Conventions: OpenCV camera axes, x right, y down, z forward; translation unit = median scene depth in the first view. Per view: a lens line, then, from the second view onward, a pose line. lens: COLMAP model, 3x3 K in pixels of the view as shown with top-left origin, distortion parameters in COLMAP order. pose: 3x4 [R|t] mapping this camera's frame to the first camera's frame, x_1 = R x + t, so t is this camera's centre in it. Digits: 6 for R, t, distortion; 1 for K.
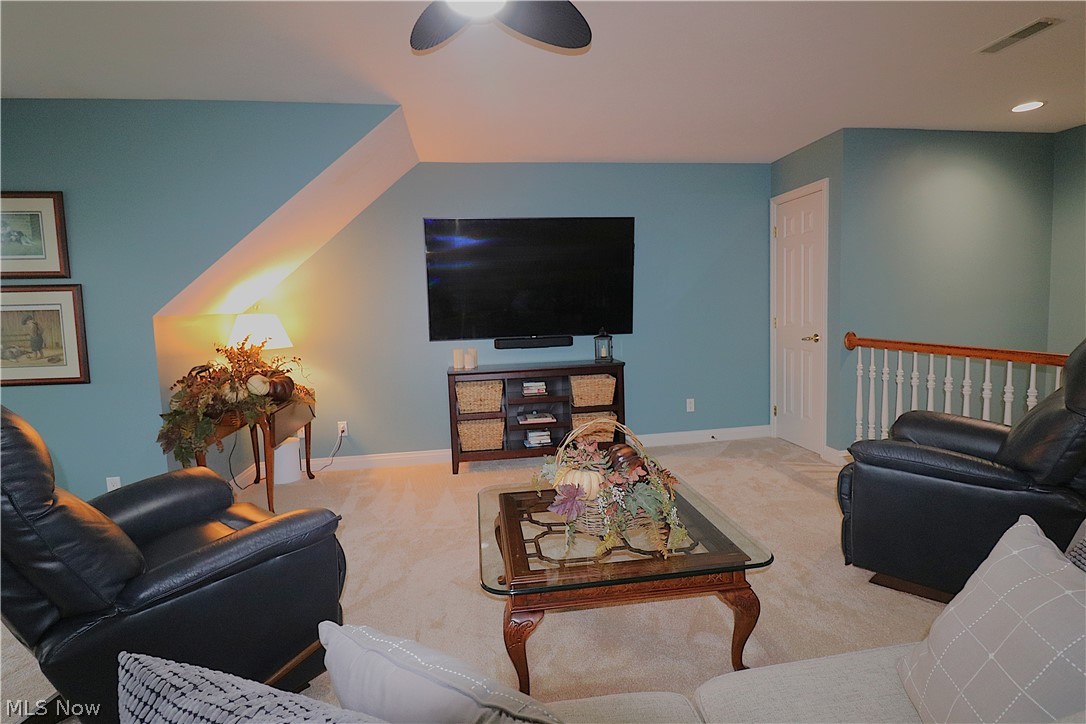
lens RADIAL K [[523.3, 0, 543.4], [0, 523.3, 354.0], [0, 0, 1]] dist [-0.008605, -0.005387]
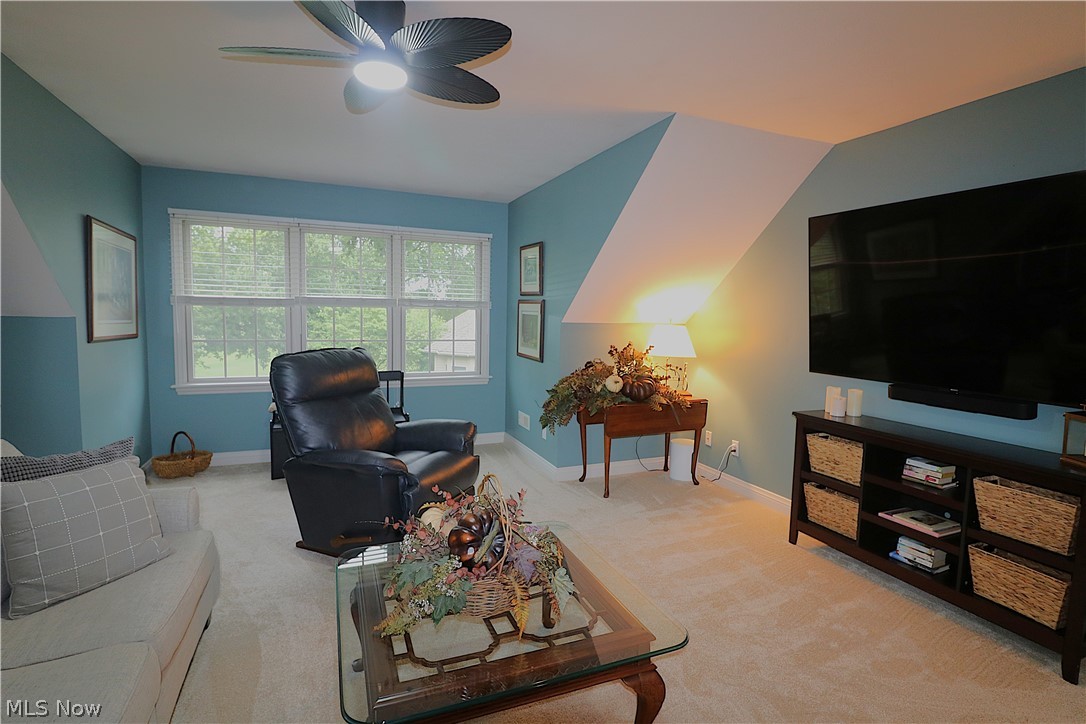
lens RADIAL K [[523.3, 0, 543.7], [0, 523.3, 362.0], [0, 0, 1]] dist [-0.008605, -0.005387]
pose [[0.257396, 0.129601, -0.957576, 0.447614], [-0.112895, 0.988212, 0.103401, -0.077383], [0.959689, 0.081491, 0.268993, 0.404622]]
